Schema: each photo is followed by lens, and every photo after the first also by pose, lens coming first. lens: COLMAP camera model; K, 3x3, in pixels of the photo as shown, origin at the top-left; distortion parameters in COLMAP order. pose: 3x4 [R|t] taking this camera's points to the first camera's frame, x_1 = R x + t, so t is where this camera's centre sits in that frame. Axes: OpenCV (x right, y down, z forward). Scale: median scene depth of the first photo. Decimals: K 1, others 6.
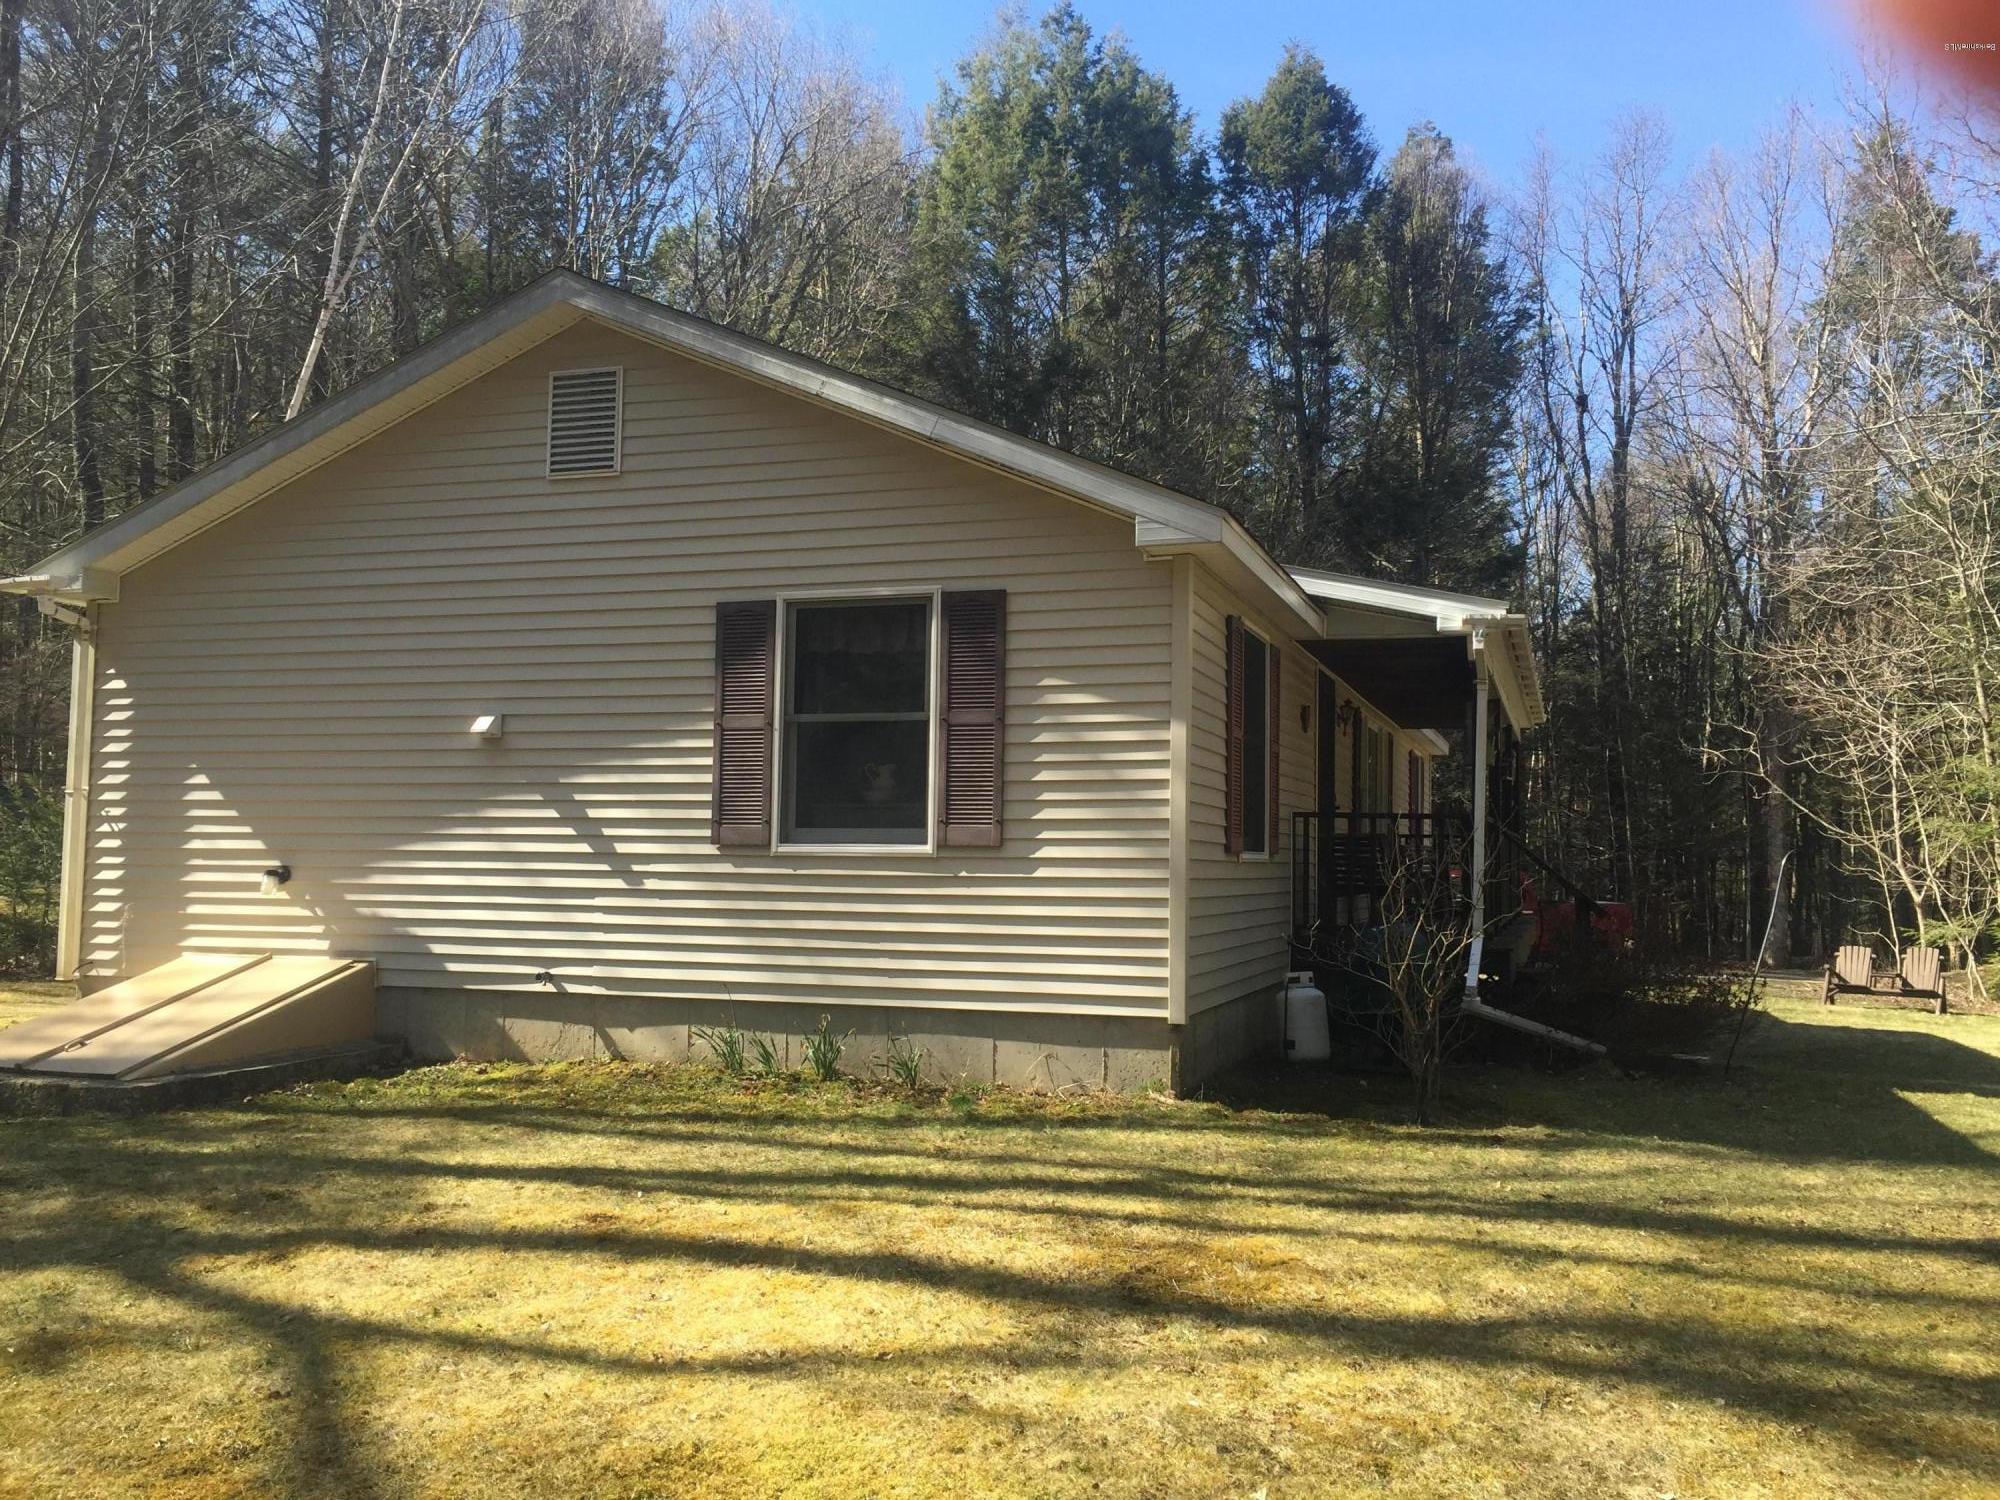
lens RADIAL K [[1682.7, 0, 1005.2], [0, 1682.7, 745.6], [0, 0, 1]] dist [0.043797, -0.010784]
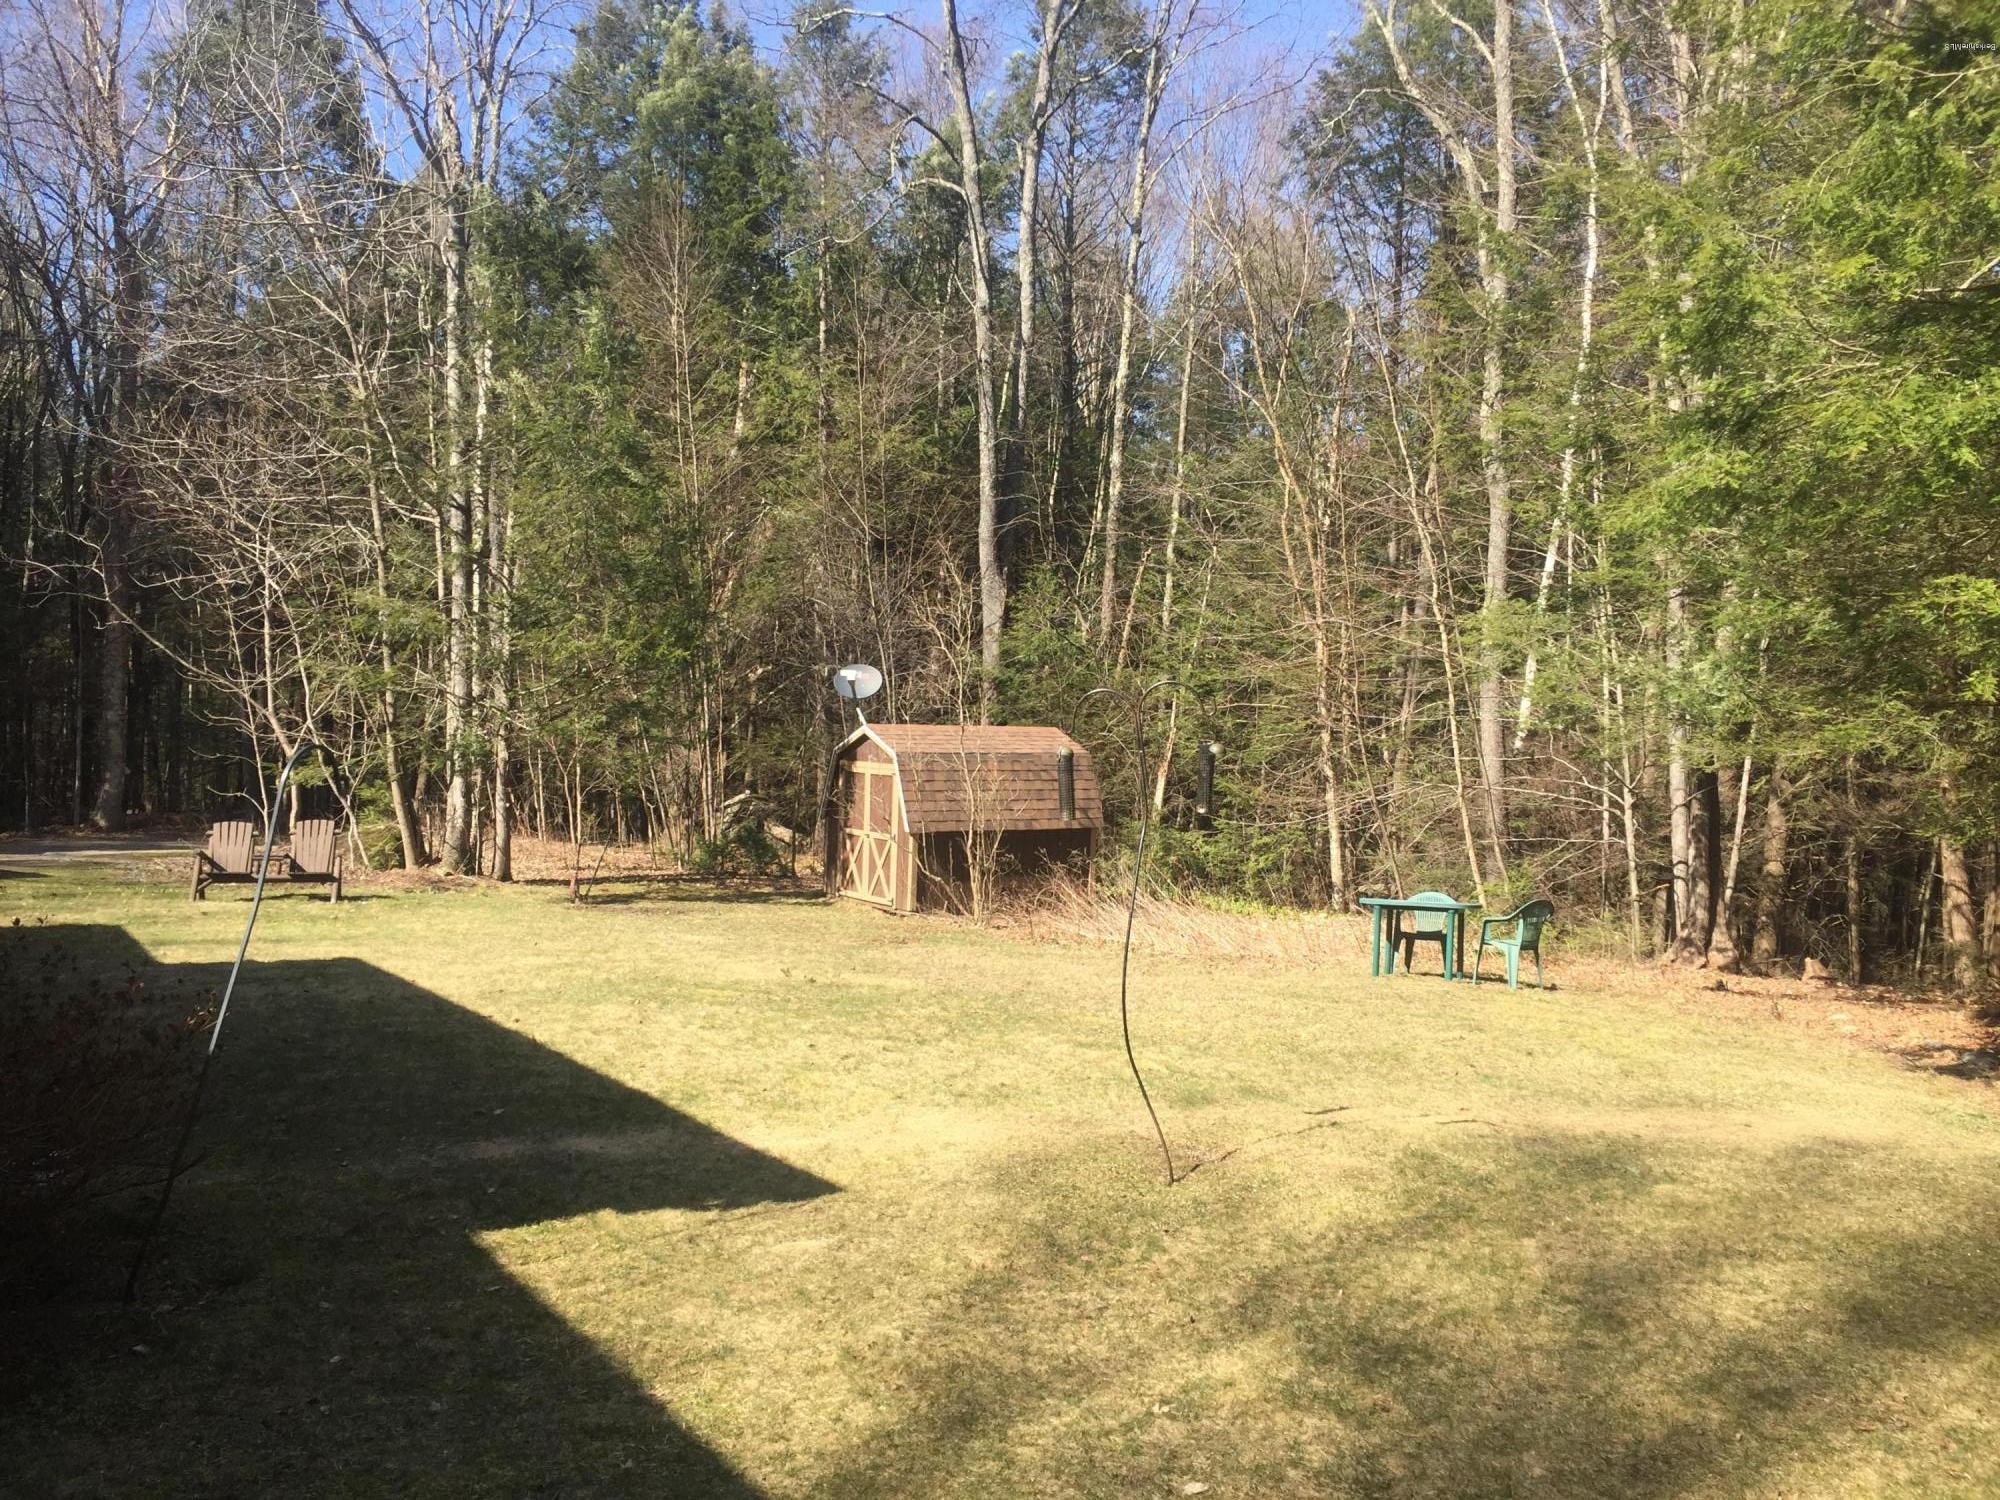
lens RADIAL K [[1682.7, 0, 1005.2], [0, 1682.7, 745.6], [0, 0, 1]] dist [0.043797, -0.010784]
pose [[0.611066, -0.012291, 0.791484, 0.080786], [-0.060486, 0.996231, 0.062169, 0.011510], [-0.789265, -0.085864, 0.608020, 0.198856]]
